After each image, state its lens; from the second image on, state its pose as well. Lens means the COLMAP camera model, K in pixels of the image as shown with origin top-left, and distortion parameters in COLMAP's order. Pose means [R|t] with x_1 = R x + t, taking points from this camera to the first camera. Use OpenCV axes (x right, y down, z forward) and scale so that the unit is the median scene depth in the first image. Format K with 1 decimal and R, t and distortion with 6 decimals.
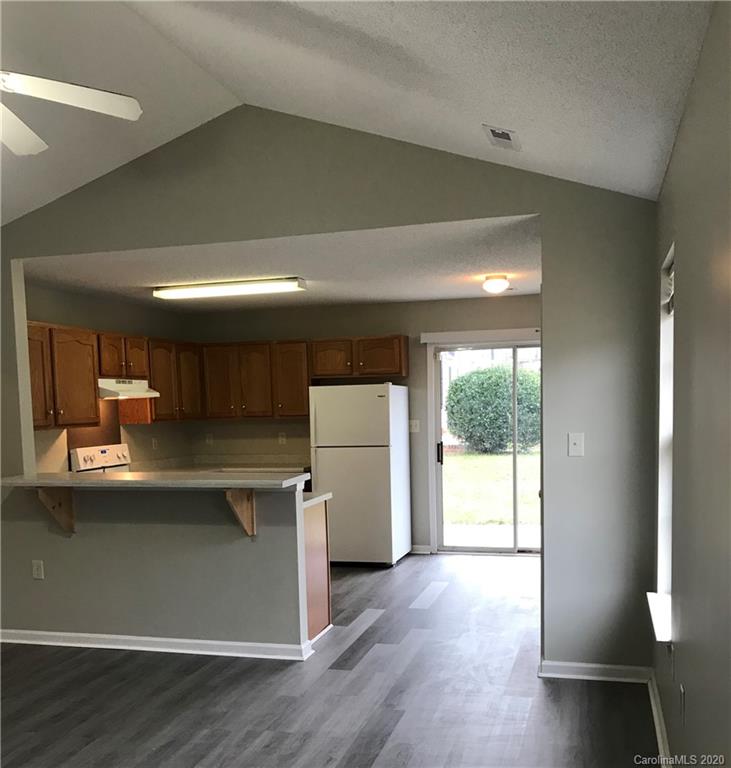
lens RADIAL K [[849.6, 0, 365.5], [0, 849.6, 384.0], [0, 0, 1]] dist [0.002630, 0.001879]
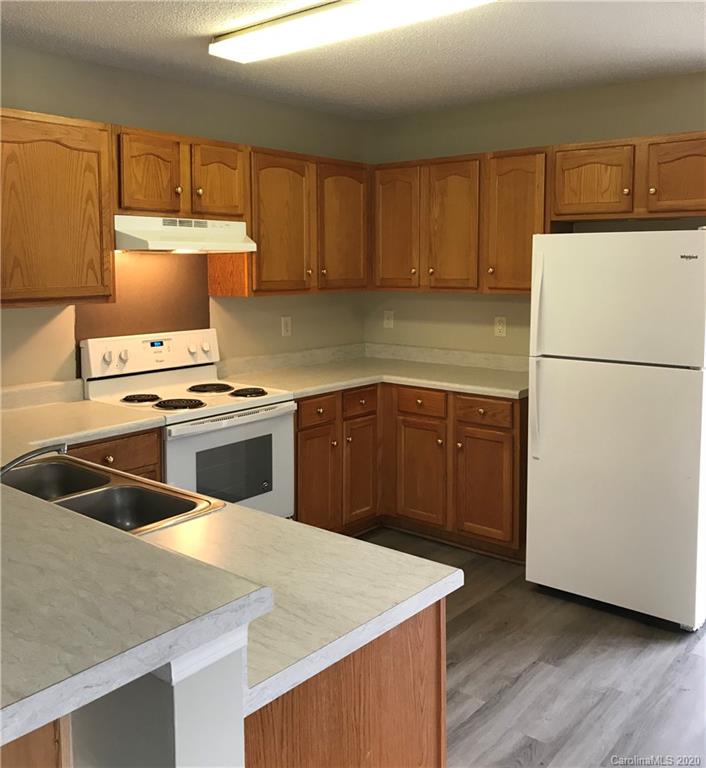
lens RADIAL K [[753.6, 0, 352.2], [0, 753.6, 312.0], [0, 0, 1]] dist [0.013941, 0.003850]
pose [[0.907823, 0.045659, -0.416861, 0.026412], [-0.007095, 0.995585, 0.093596, 0.008411], [0.419294, -0.082011, 0.904139, 0.565199]]
